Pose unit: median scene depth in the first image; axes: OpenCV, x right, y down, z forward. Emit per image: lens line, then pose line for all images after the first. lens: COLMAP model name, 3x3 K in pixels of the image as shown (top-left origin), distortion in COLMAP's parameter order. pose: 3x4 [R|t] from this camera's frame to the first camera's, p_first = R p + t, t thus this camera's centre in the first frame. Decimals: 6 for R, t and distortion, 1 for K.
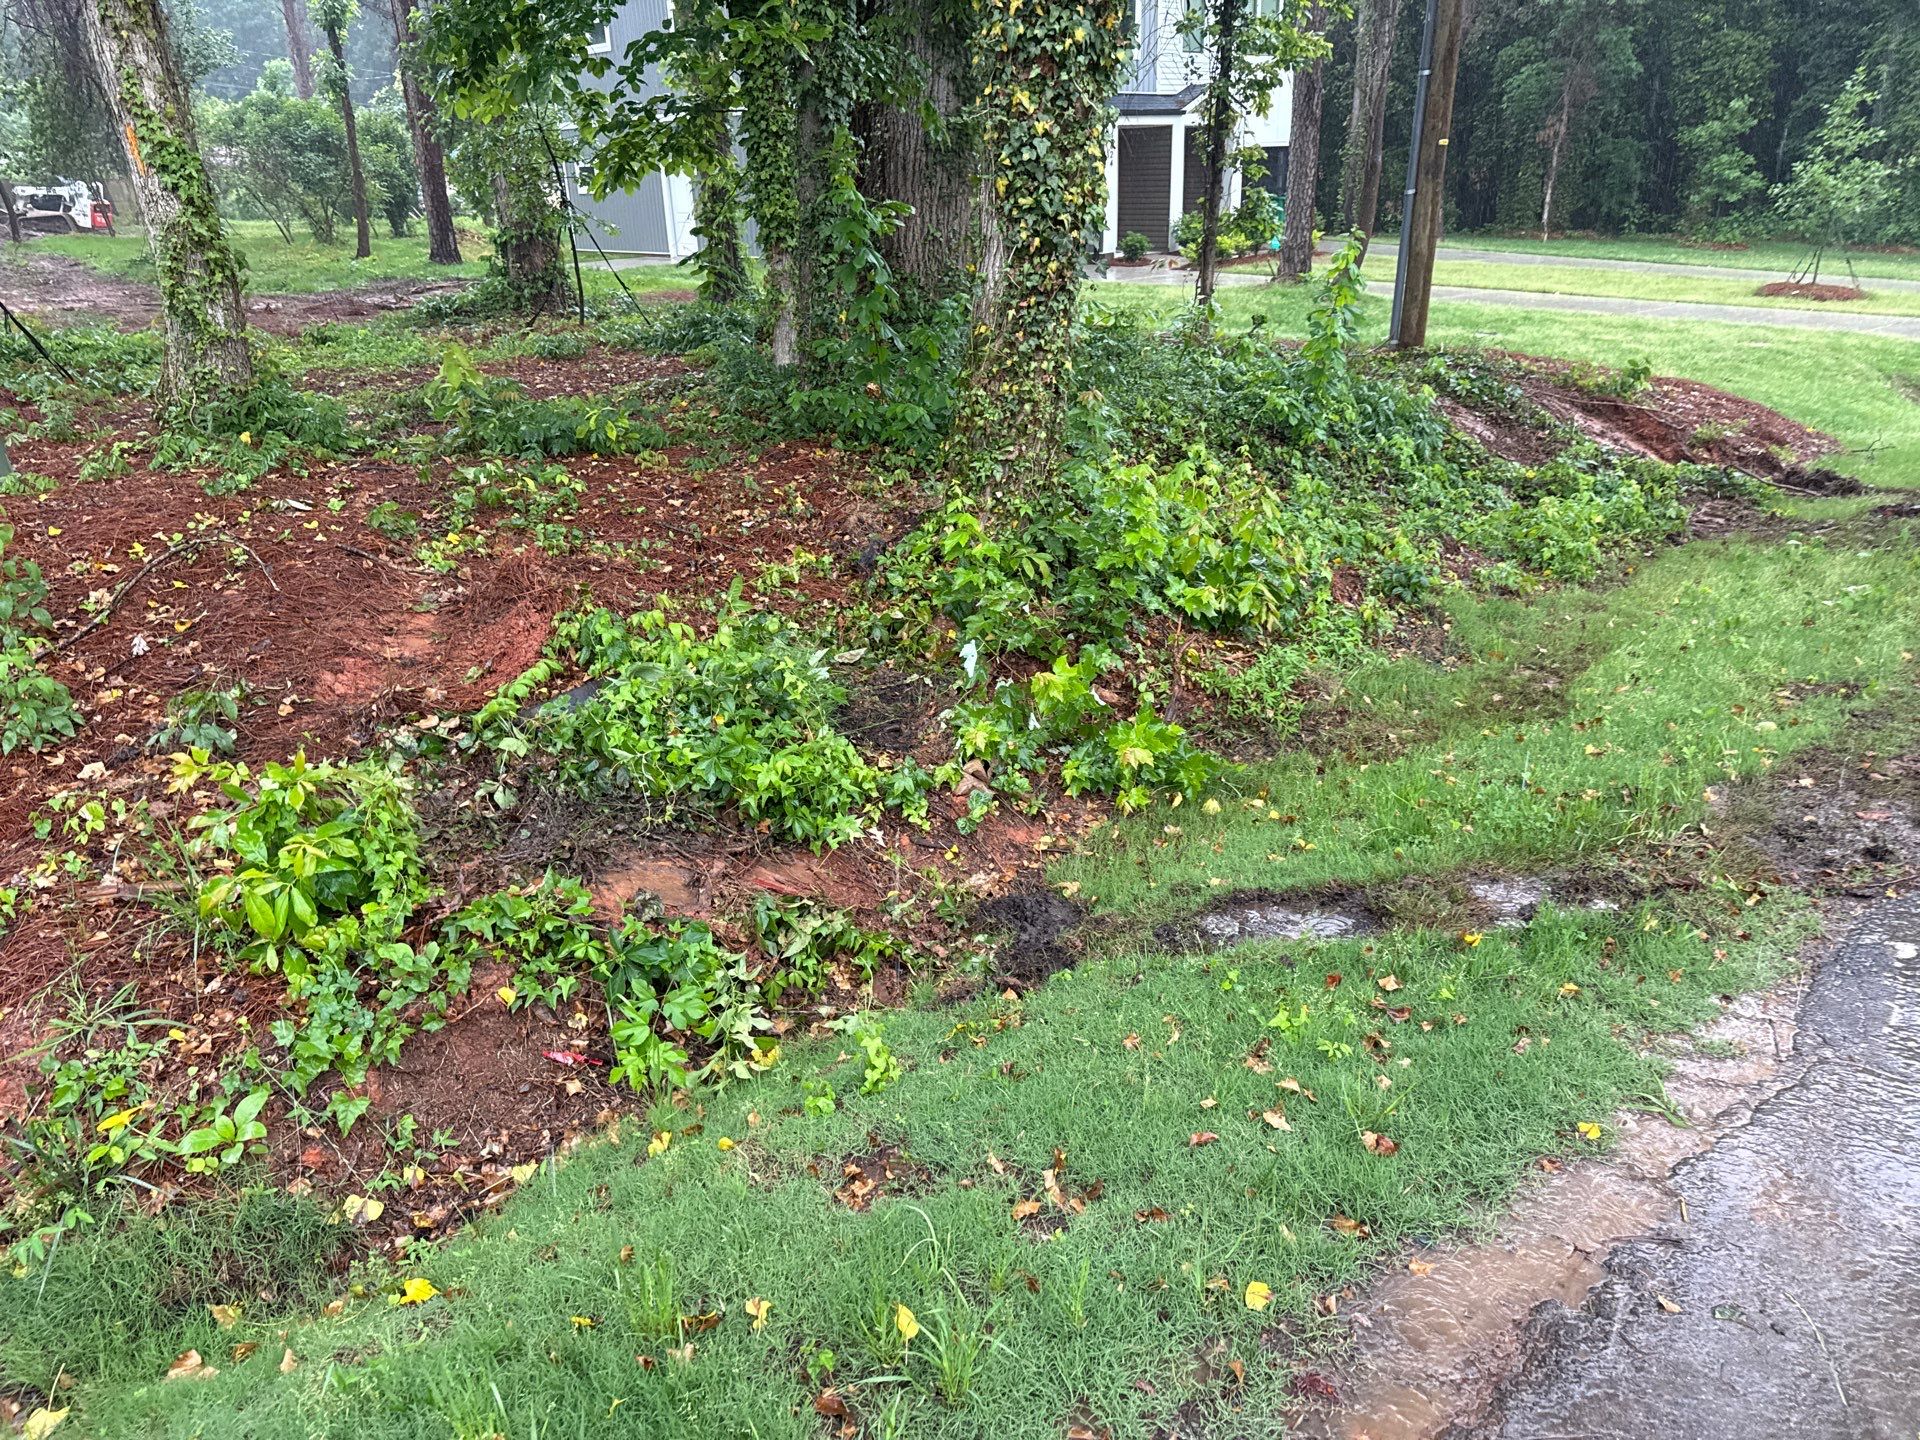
lens RADIAL K [[1346.3, 0, 960.0], [0, 1346.3, 720.0], [0, 0, 1]] dist [0.029353, -0.019797]
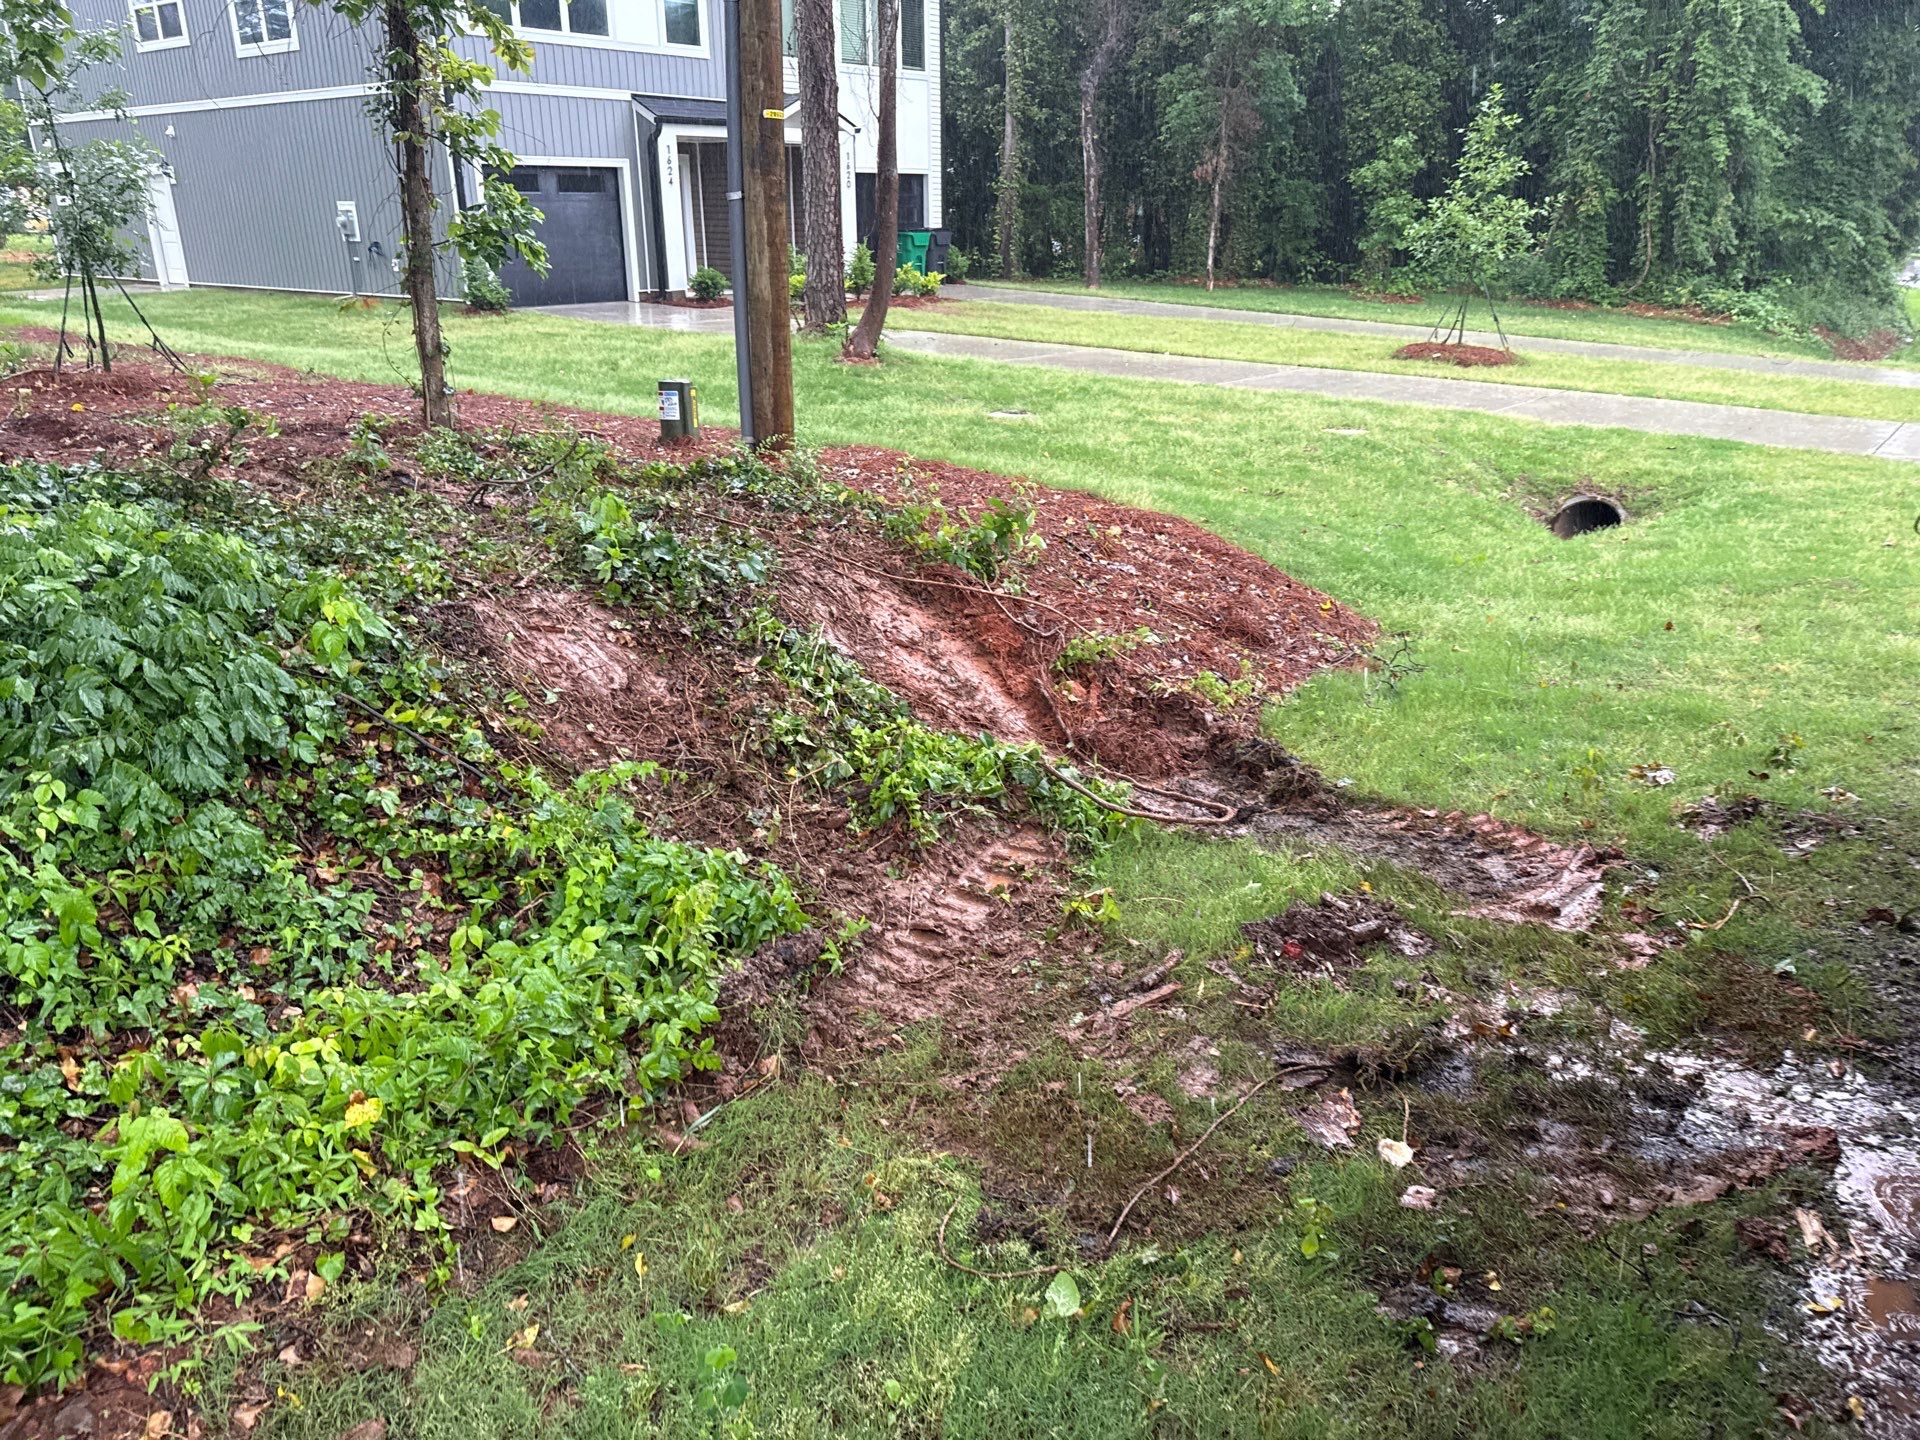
lens RADIAL K [[1346.3, 0, 960.0], [0, 1346.3, 720.0], [0, 0, 1]] dist [0.029353, -0.019797]
pose [[0.989203, -0.027724, 0.143907, 0.202274], [0.031641, 0.999187, -0.025001, -0.081812], [-0.143097, 0.029284, 0.989275, 0.235193]]
